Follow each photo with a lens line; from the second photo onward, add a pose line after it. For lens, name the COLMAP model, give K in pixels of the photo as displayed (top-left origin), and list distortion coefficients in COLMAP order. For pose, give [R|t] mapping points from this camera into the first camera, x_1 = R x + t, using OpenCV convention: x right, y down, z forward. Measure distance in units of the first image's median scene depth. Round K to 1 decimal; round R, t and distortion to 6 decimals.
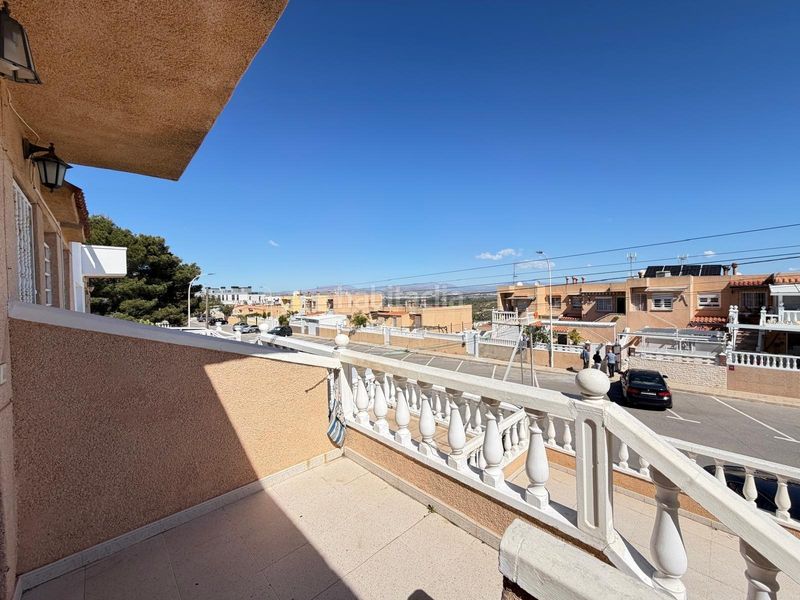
lens RADIAL K [[317.3, 0, 398.9], [0, 317.3, 300.8], [0, 0, 1]] dist [0.001023, -0.000033]
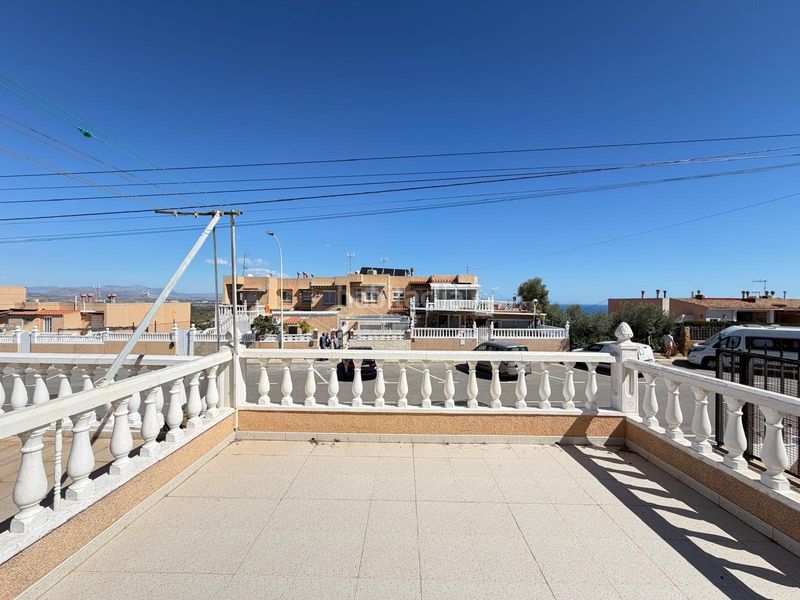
lens RADIAL K [[317.3, 0, 398.9], [0, 317.3, 300.8], [0, 0, 1]] dist [0.001023, -0.000033]
pose [[0.702949, 0.025041, 0.710799, 0.041855], [-0.004499, 0.999517, -0.030763, 0.051560], [-0.711226, 0.018427, 0.702722, 0.069543]]
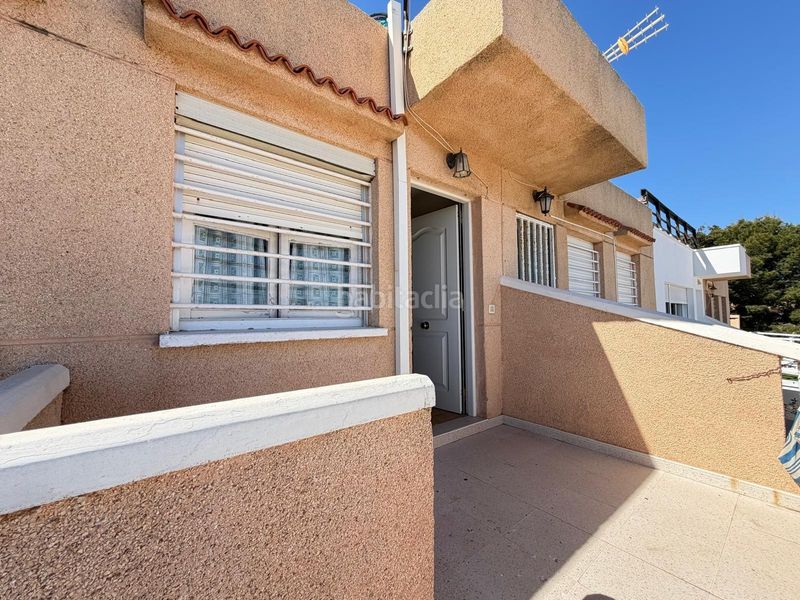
lens RADIAL K [[317.3, 0, 398.9], [0, 317.3, 300.8], [0, 0, 1]] dist [0.001023, -0.000033]
pose [[-0.087812, -0.033572, -0.995571, 0.047345], [-0.010599, 0.999407, -0.032766, 0.012778], [0.996081, 0.007675, -0.088116, 0.029230]]
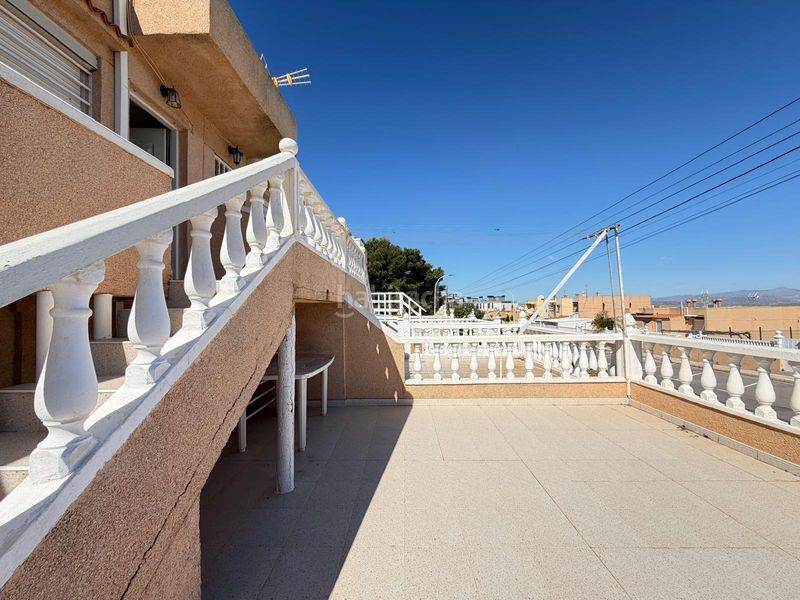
lens RADIAL K [[317.3, 0, 398.9], [0, 317.3, 300.8], [0, 0, 1]] dist [0.001023, -0.000033]
pose [[0.713166, -0.011689, -0.700898, 0.114611], [-0.015352, 0.999361, -0.032287, 0.058195], [0.700828, 0.033786, 0.712530, 0.012932]]
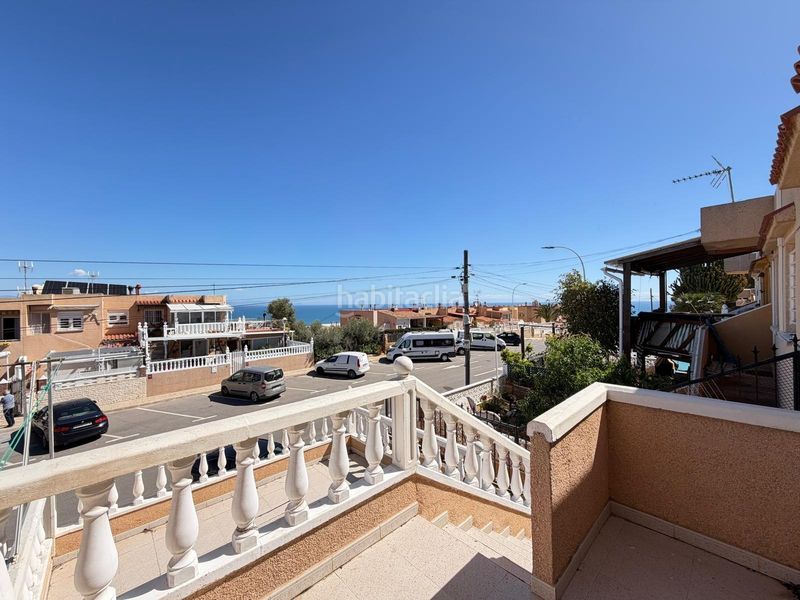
lens RADIAL K [[317.3, 0, 398.9], [0, 317.3, 300.8], [0, 0, 1]] dist [0.001023, -0.000033]
pose [[0.012667, 0.023346, 0.999647, -0.046996], [0.035877, 0.999073, -0.023788, -0.000784], [-0.999276, 0.036165, 0.011817, 0.052070]]
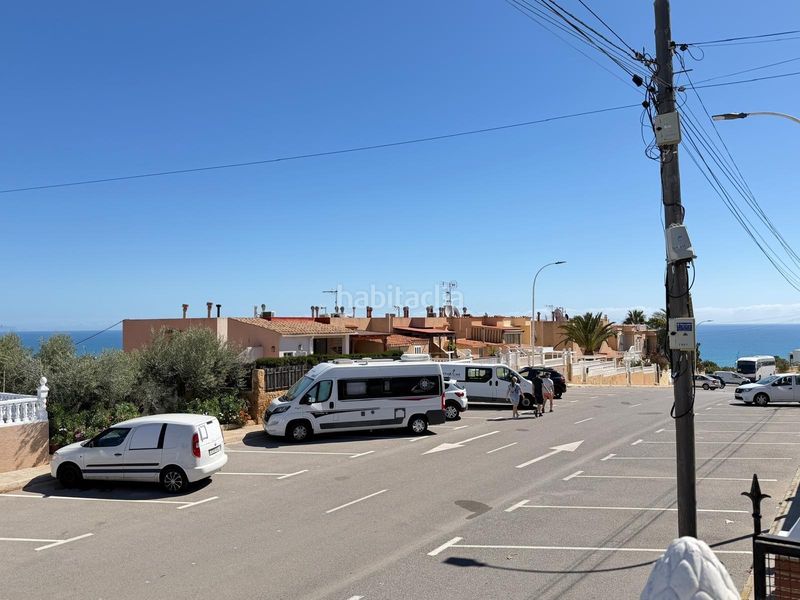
lens RADIAL K [[658.5, 0, 400.0], [0, 658.5, 300.0], [0, 0, 1]] dist [0.135714, -0.228561]
pose [[-0.208618, 0.056192, 0.976382, 0.161407], [0.037352, 0.998077, -0.049460, 0.045476], [-0.977284, 0.026152, -0.210316, 0.115911]]
